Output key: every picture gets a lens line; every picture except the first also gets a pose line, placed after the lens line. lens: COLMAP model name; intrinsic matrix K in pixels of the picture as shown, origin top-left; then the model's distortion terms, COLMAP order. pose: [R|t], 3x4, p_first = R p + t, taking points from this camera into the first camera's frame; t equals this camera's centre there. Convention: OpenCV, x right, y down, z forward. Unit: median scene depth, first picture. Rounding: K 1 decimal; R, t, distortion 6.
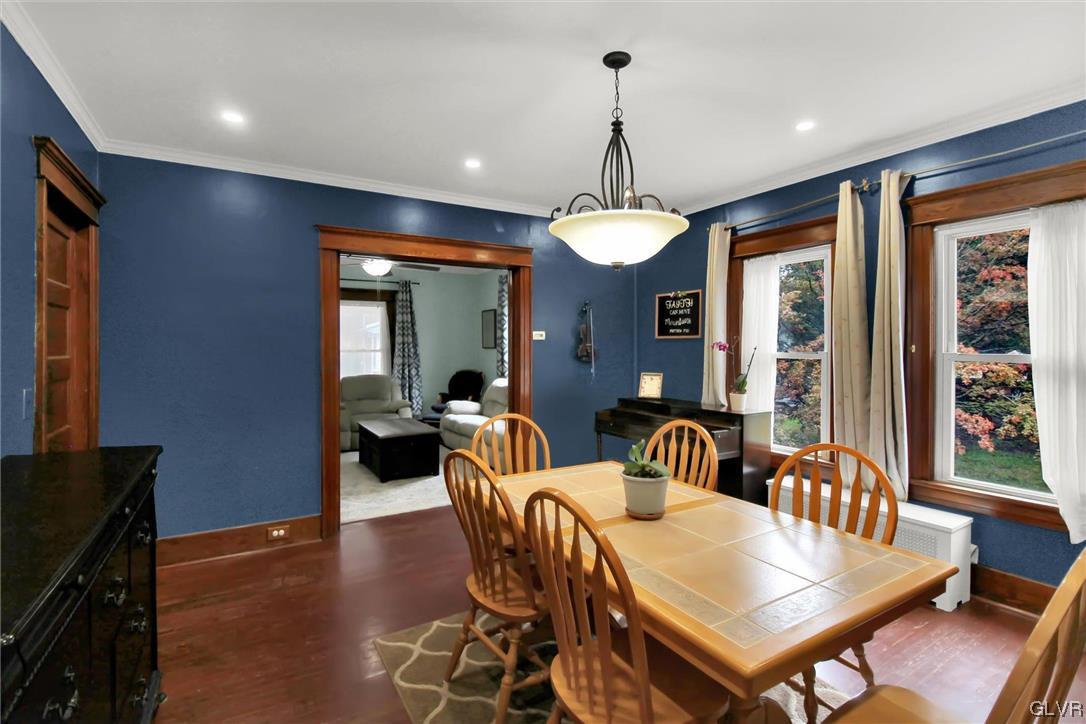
lens RADIAL K [[523.9, 0, 544.5], [0, 523.9, 352.1], [0, 0, 1]] dist [-0.019646, -0.001329]
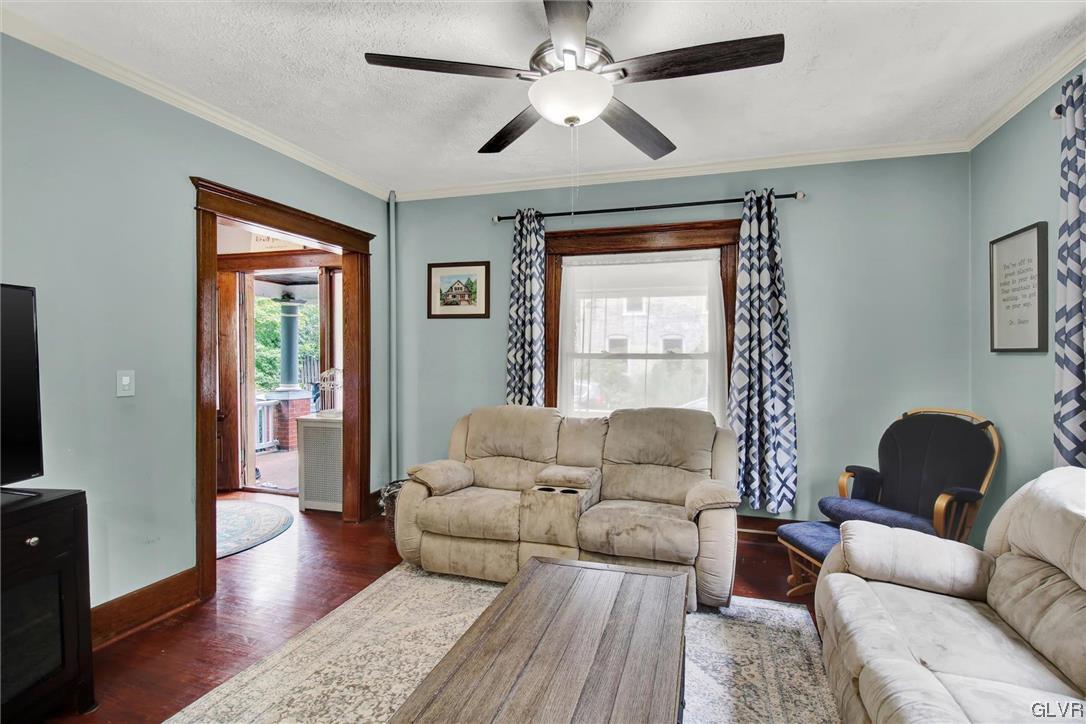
lens RADIAL K [[523.9, 0, 544.2], [0, 523.9, 352.4], [0, 0, 1]] dist [-0.019646, -0.001329]
pose [[0.672879, 0.007700, -0.739712, -0.069458], [-0.010010, 0.999949, 0.001303, -0.004942], [0.739685, 0.006528, 0.672922, 0.586436]]
